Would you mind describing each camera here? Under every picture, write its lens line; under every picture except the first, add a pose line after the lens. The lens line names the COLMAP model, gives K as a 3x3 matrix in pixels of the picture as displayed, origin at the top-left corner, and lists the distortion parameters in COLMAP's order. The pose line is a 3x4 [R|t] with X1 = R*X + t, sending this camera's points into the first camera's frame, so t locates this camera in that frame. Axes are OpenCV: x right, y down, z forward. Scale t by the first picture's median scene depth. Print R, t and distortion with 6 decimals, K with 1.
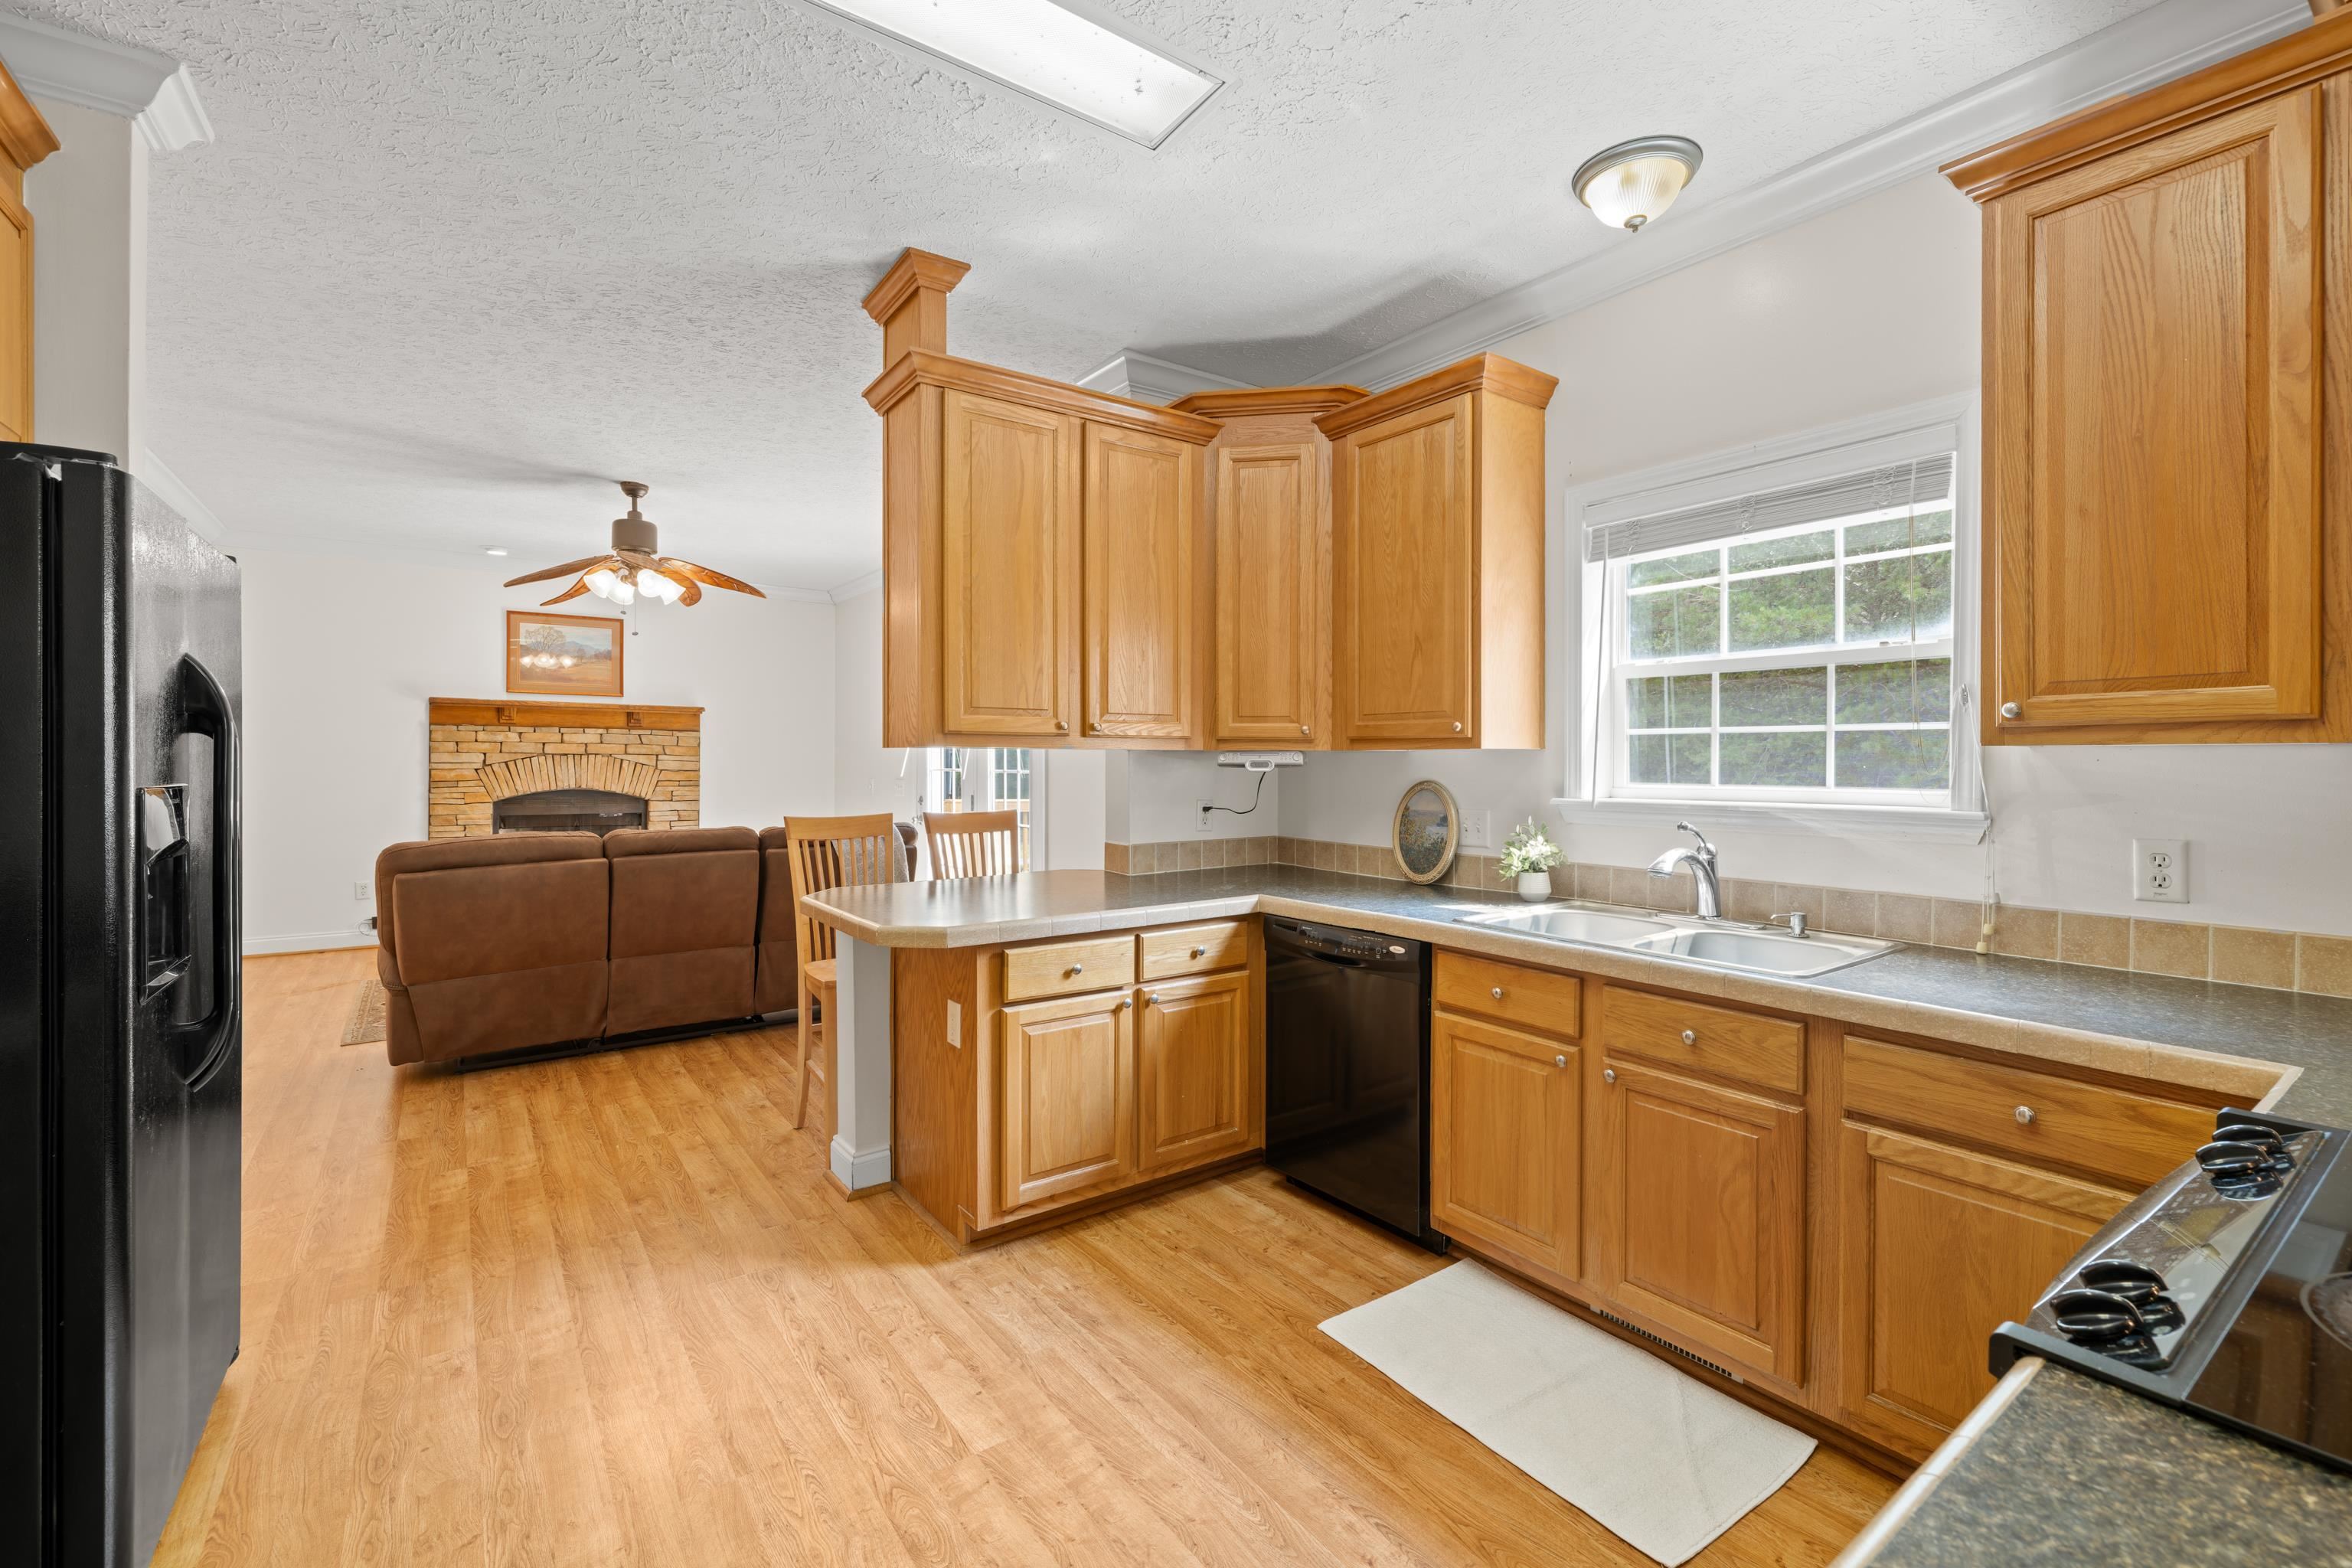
lens RADIAL K [[1003.5, 0, 1178.9], [0, 1003.5, 767.5], [0, 0, 1]] dist [-0.000842, 0.000817]
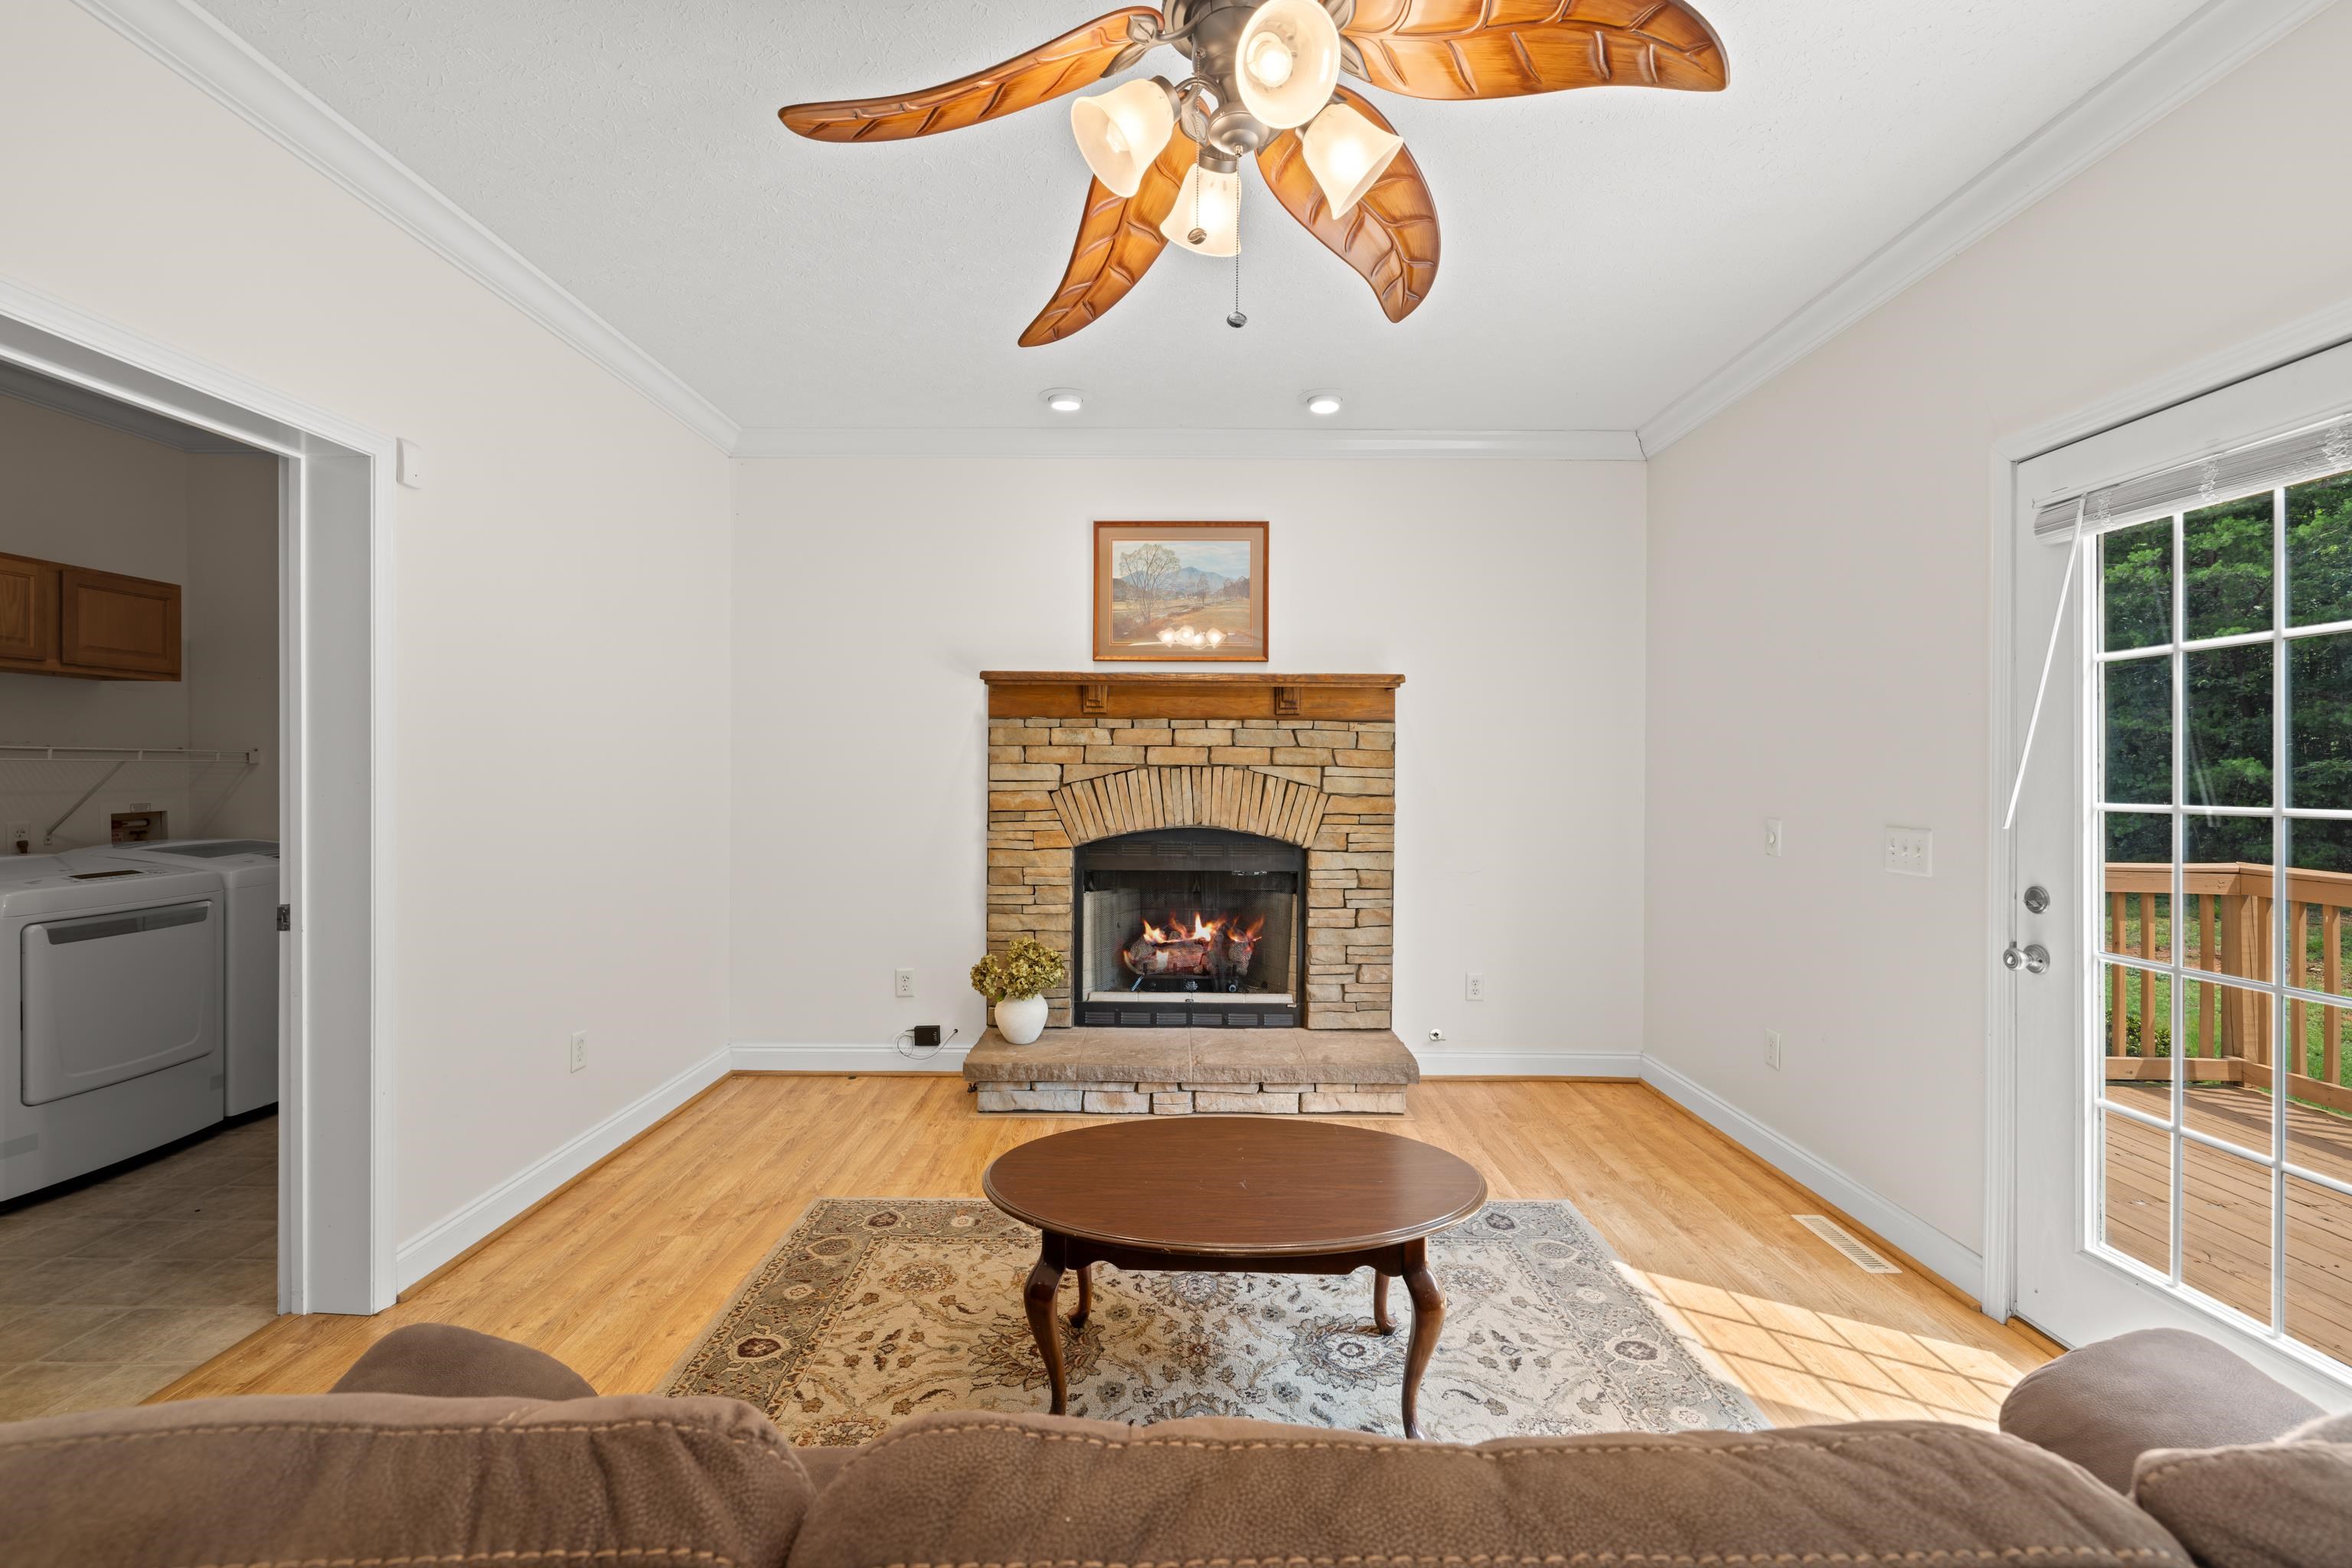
lens RADIAL K [[1003.5, 0, 1174.5], [0, 1003.5, 780.2], [0, 0, 1]] dist [-0.000842, 0.000817]
pose [[0.802462, 0.002486, -0.596698, -0.678259], [-0.002815, 0.999996, 0.000382, -0.012746], [0.596697, 0.001373, 0.802466, 1.343605]]
